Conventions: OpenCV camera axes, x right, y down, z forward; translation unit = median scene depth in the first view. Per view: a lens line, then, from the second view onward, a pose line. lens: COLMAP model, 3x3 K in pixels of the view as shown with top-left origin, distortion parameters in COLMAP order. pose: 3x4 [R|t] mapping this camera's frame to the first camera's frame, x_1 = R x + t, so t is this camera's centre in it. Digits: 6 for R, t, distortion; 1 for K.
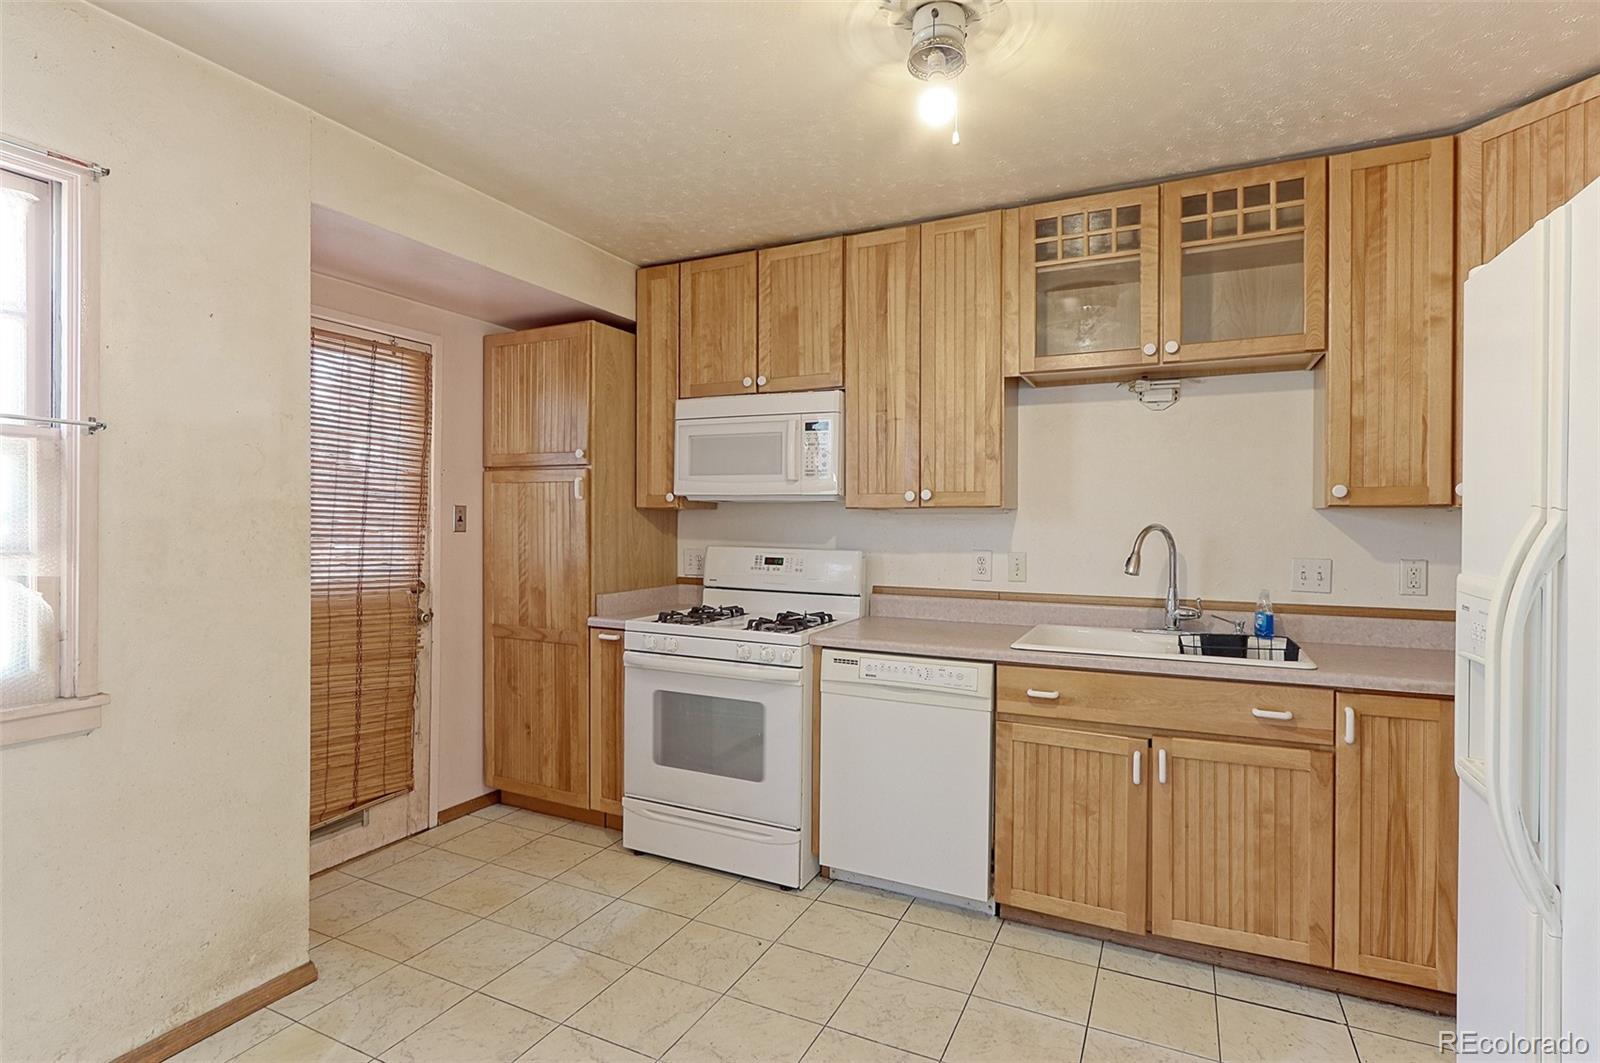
lens RADIAL K [[802.3, 0, 800.0], [0, 802.3, 531.5], [0, 0, 1]] dist [0.000629, 0.000245]
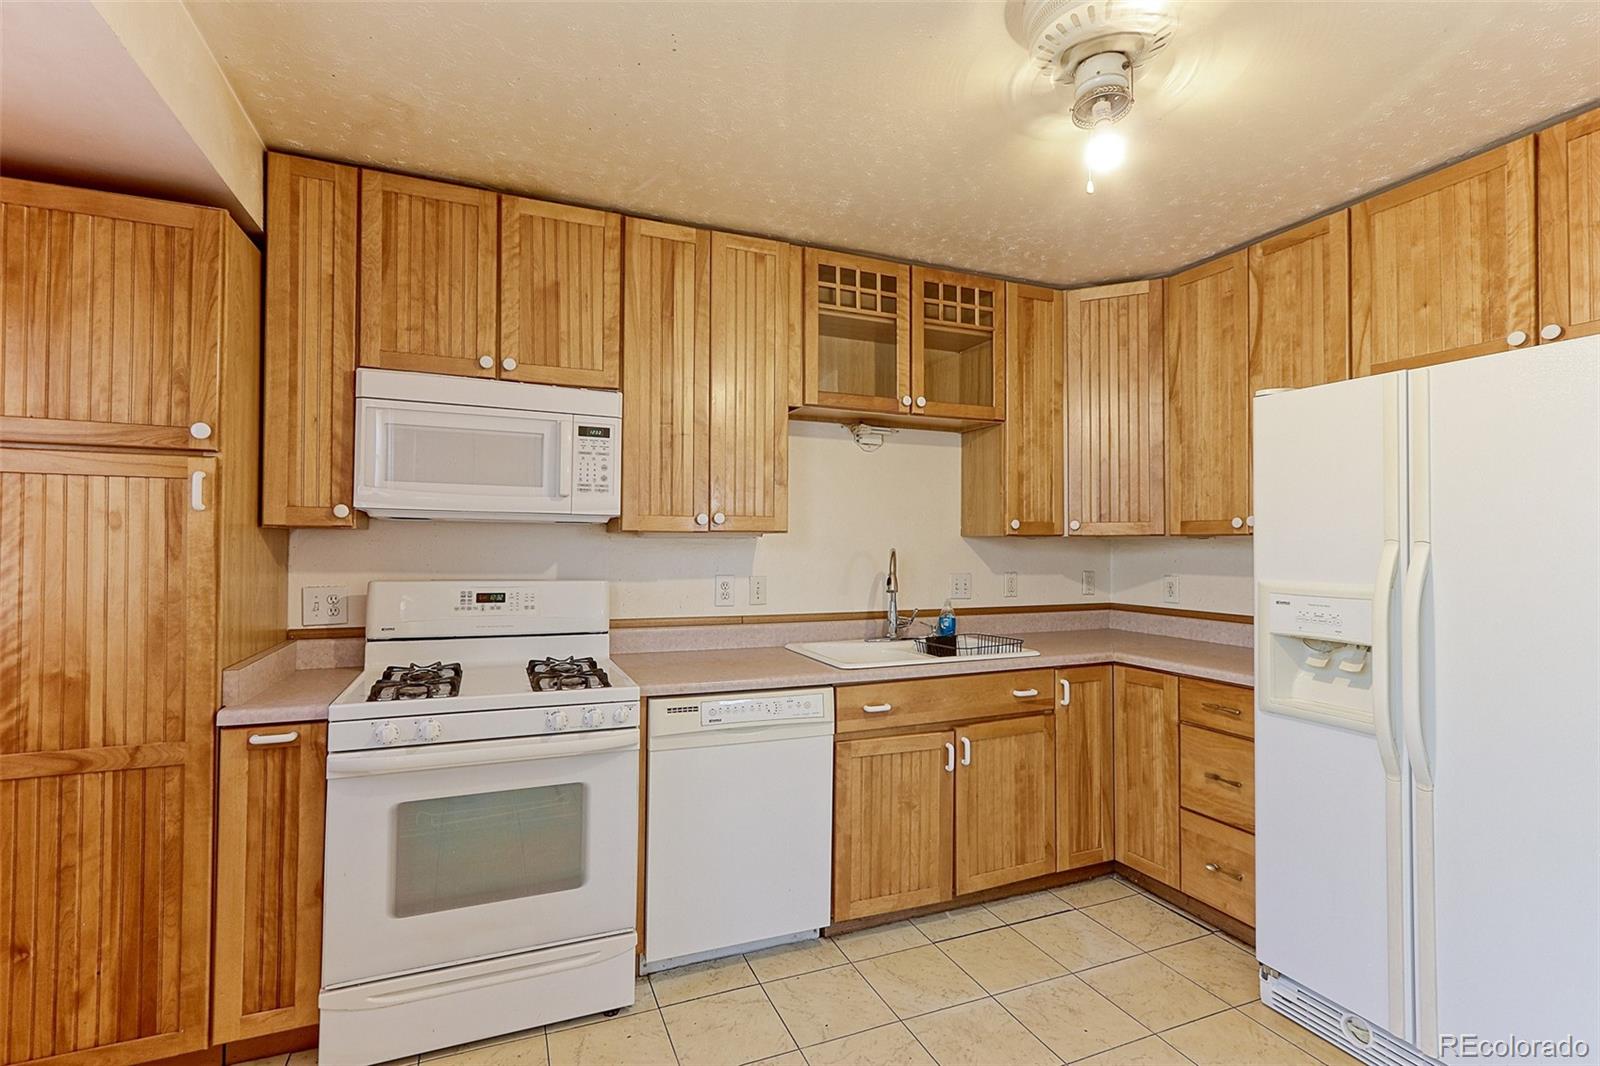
lens RADIAL K [[739.4, 0, 800.0], [0, 739.4, 533.0], [0, 0, 1]] dist [0.009550, 0.001006]
pose [[0.662436, 0.009984, 0.749052, -0.416843], [0.008083, 0.999758, -0.020474, -0.009532], [-0.749075, 0.019617, 0.662195, 0.342912]]
